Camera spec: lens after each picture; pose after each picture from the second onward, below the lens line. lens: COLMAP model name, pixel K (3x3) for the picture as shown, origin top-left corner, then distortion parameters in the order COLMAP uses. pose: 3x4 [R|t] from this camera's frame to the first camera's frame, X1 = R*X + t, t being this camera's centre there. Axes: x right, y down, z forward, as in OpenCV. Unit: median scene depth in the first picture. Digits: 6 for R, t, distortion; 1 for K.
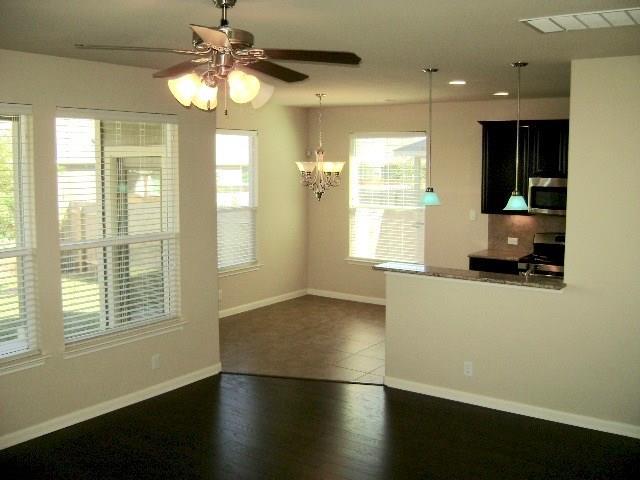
lens RADIAL K [[658.6, 0, 320.0], [0, 658.6, 240.0], [0, 0, 1]] dist [-0.153701, 0.102450]
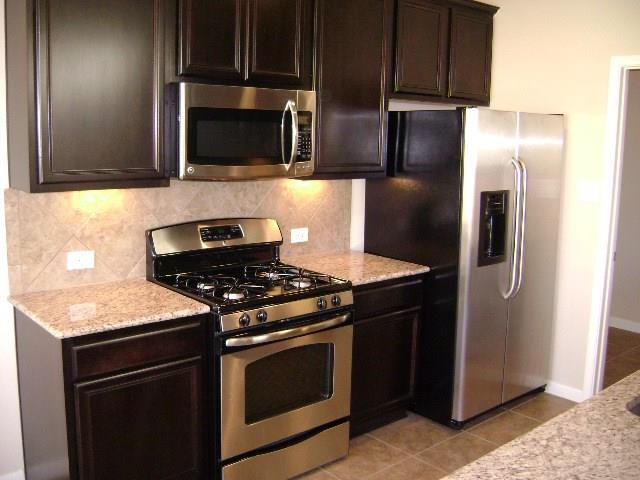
lens RADIAL K [[658.6, 0, 320.0], [0, 658.6, 240.0], [0, 0, 1]] dist [-0.153701, 0.102450]
pose [[0.225646, -0.151429, 0.962368, -0.028086], [0.083723, 0.987205, 0.135707, -0.048603], [-0.970605, 0.049951, 0.235437, 0.781788]]
